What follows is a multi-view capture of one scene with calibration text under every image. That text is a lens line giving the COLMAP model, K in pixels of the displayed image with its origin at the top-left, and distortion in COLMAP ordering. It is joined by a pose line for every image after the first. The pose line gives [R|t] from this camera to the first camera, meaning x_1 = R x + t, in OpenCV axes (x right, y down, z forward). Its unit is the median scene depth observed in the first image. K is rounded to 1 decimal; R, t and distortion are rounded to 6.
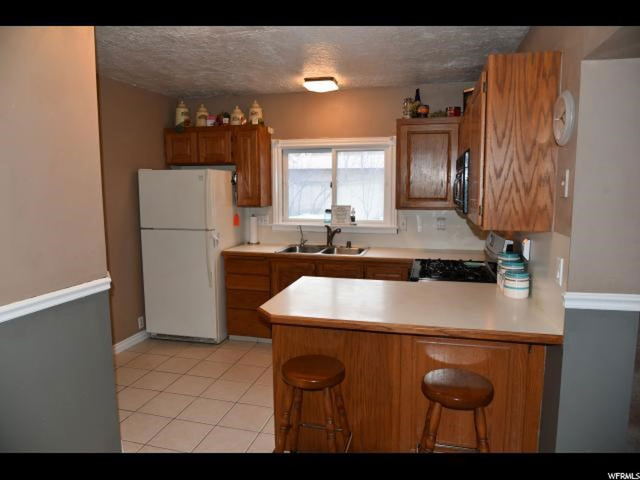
lens RADIAL K [[437.8, 0, 319.2], [0, 437.8, 239.2], [0, 0, 1]] dist [-0.032087, 0.003376]
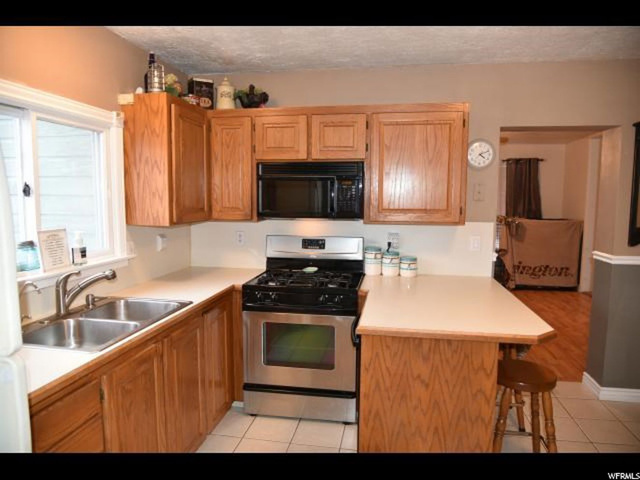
lens RADIAL K [[437.8, 0, 322.5], [0, 437.8, 240.6], [0, 0, 1]] dist [-0.032087, 0.003376]
pose [[-0.089141, -0.096475, 0.991336, -0.470754], [0.116362, 0.987474, 0.106563, -0.083807], [-0.989199, 0.124853, -0.076798, 0.752963]]
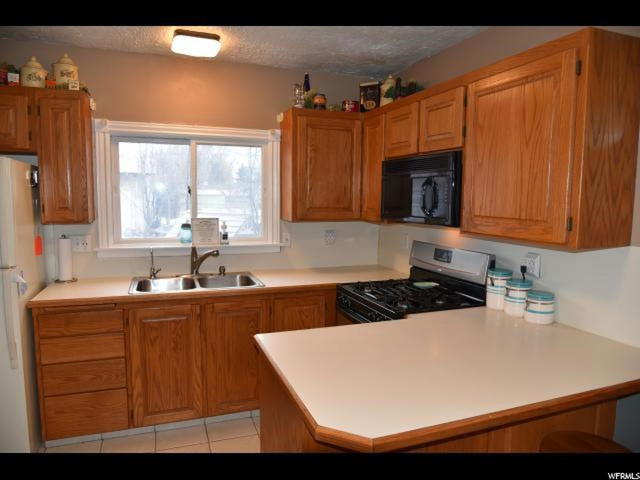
lens RADIAL K [[437.8, 0, 319.4], [0, 437.8, 240.4], [0, 0, 1]] dist [-0.032087, 0.003376]
pose [[0.820876, -0.047554, 0.569123, -0.214407], [0.056704, 0.998390, 0.001634, -0.030879], [-0.568285, 0.030930, 0.822251, 0.297334]]
